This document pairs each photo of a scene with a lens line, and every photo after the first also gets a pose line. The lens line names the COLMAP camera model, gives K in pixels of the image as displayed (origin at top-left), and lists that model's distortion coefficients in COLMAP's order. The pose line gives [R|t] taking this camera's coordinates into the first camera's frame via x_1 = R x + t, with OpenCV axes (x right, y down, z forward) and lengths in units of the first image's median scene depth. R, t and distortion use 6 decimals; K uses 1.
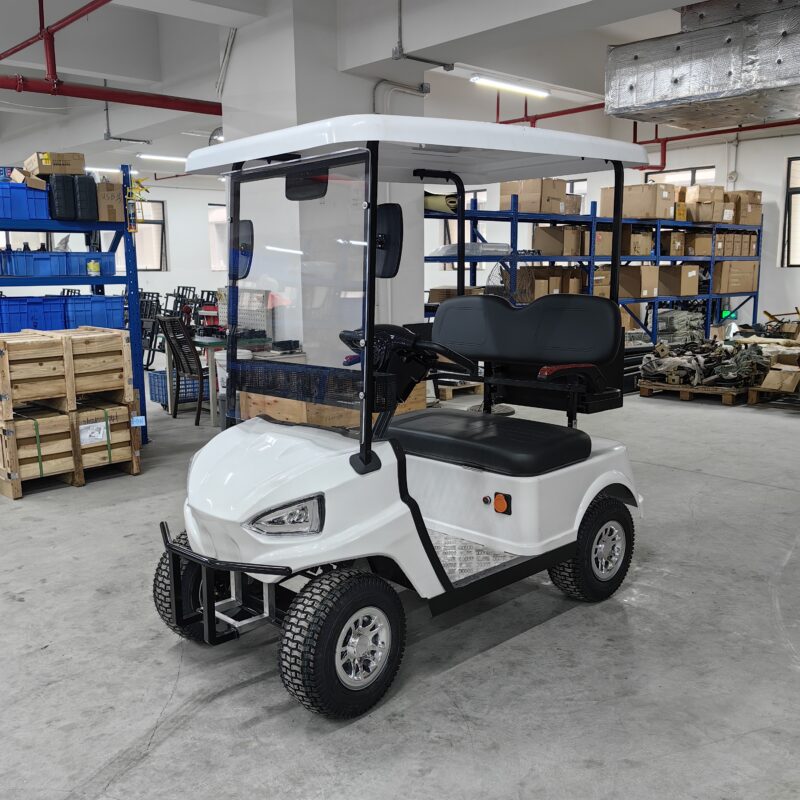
lens RADIAL K [[831.1, 0, 401.8], [0, 831.1, 401.8], [0, 0, 1]] dist [0.099928, -0.189602]
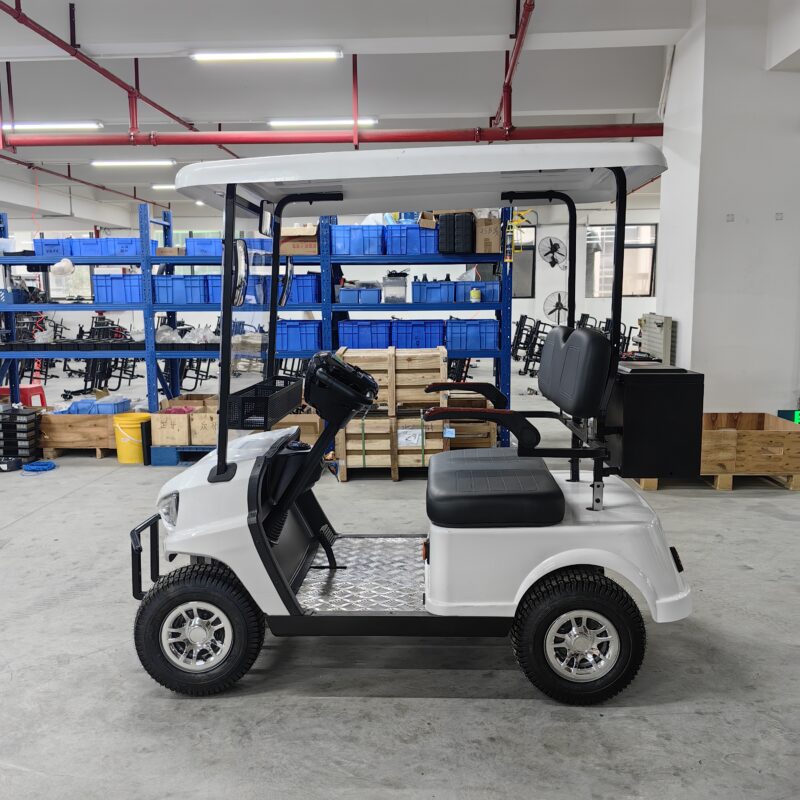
lens RADIAL K [[824.0, 0, 392.1], [0, 824.0, 410.0], [0, 0, 1]] dist [0.082700, -0.146257]
pose [[0.691614, 0.102254, -0.714993, 0.435712], [-0.114478, 0.992934, 0.031269, -0.034396], [0.713138, 0.060224, 0.698432, 0.191812]]
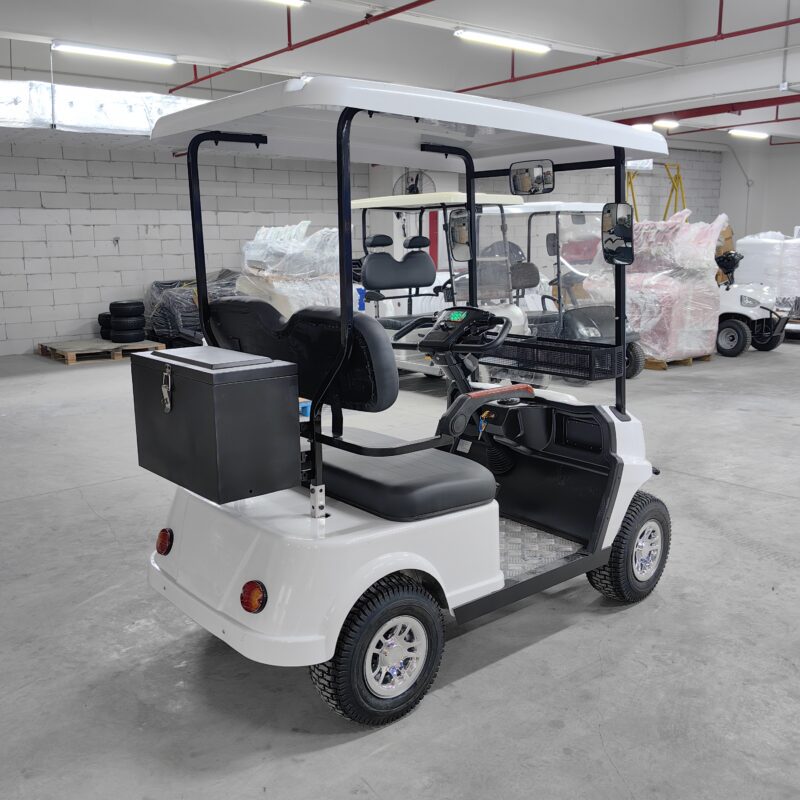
lens RADIAL K [[823.9, 0, 384.7], [0, 823.9, 417.1], [0, 0, 1]] dist [0.076145, -0.125116]
pose [[-0.996765, 0.008924, 0.079876, 0.000678], [0.037096, 0.932708, 0.358719, -0.197870], [-0.071300, 0.360521, -0.930022, 1.165914]]
